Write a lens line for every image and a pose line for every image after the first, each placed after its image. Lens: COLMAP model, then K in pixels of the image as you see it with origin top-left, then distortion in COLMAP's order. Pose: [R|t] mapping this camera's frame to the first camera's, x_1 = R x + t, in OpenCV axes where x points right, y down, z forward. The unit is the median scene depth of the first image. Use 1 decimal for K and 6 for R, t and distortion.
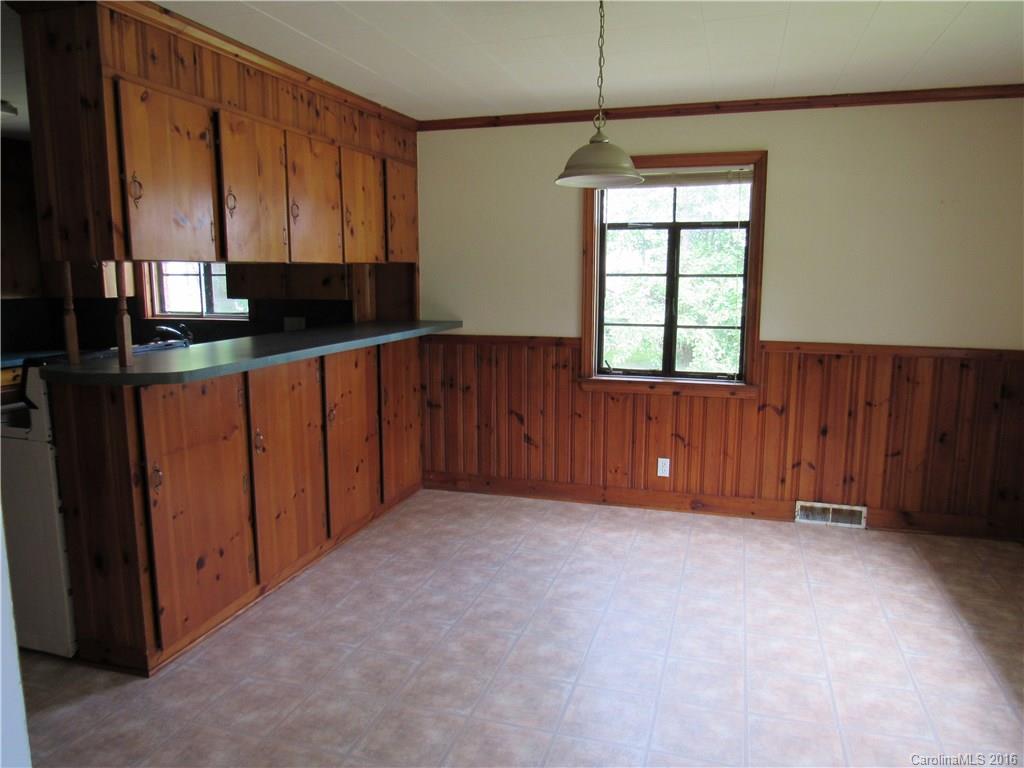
lens RADIAL K [[729.9, 0, 512.3], [0, 729.9, 383.3], [0, 0, 1]] dist [-0.035601, 0.001855]
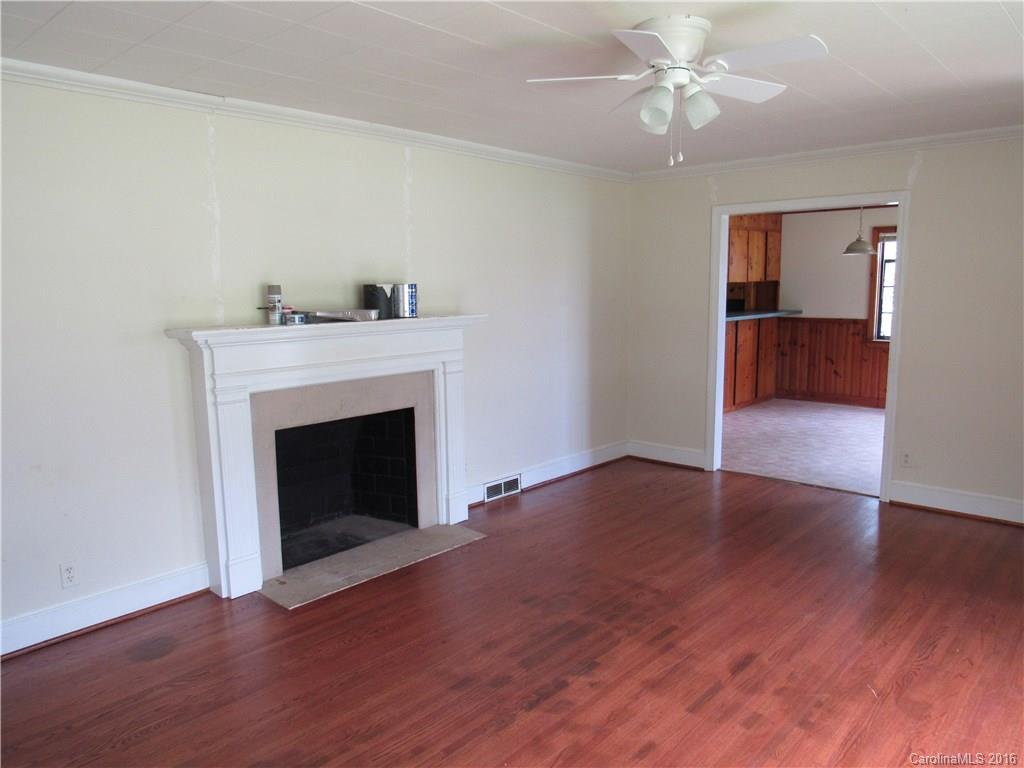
lens RADIAL K [[729.9, 0, 513.2], [0, 729.9, 385.6], [0, 0, 1]] dist [-0.035601, 0.001855]
pose [[0.904649, 0.048448, -0.423394, 0.063400], [-0.053022, 0.998593, 0.000978, 0.154864], [0.422846, 0.021565, 0.905945, -1.077241]]
